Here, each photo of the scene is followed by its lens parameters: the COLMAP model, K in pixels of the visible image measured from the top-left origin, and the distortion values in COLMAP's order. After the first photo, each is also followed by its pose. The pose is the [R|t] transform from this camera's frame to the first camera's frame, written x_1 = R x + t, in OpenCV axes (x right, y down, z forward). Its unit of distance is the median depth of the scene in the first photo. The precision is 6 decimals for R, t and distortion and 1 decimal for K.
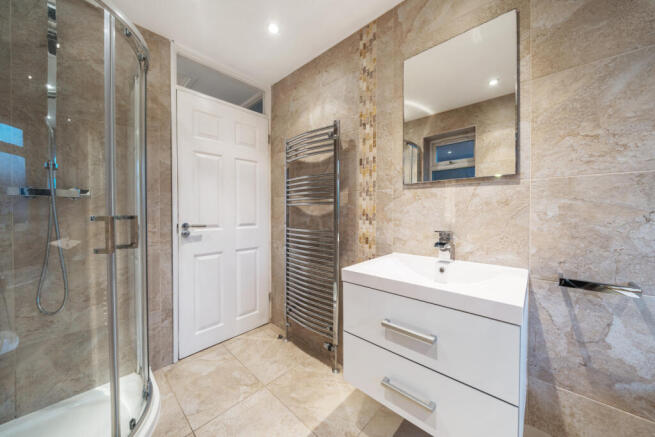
lens RADIAL K [[233.5, 0, 327.5], [0, 233.5, 218.5], [0, 0, 1]] dist [-0.000314, -0.000033]
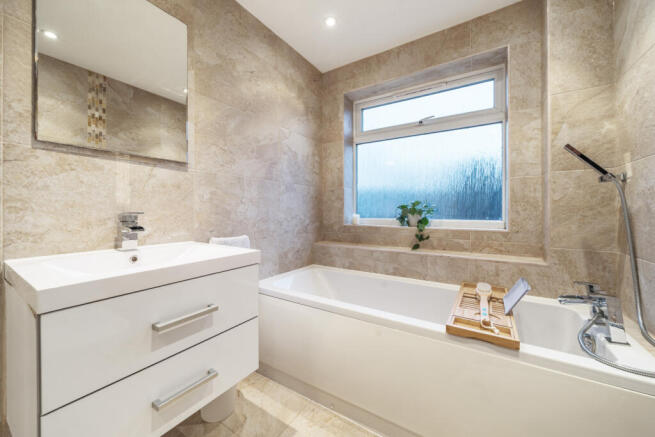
lens RADIAL K [[244.8, 0, 327.5], [0, 244.8, 218.5], [0, 0, 1]] dist [-0.000219, -0.000030]
pose [[-0.175956, -0.036701, 0.983714, -0.548859], [0.019424, 0.998981, 0.040745, 0.054984], [-0.984206, 0.026277, -0.175064, 0.494367]]
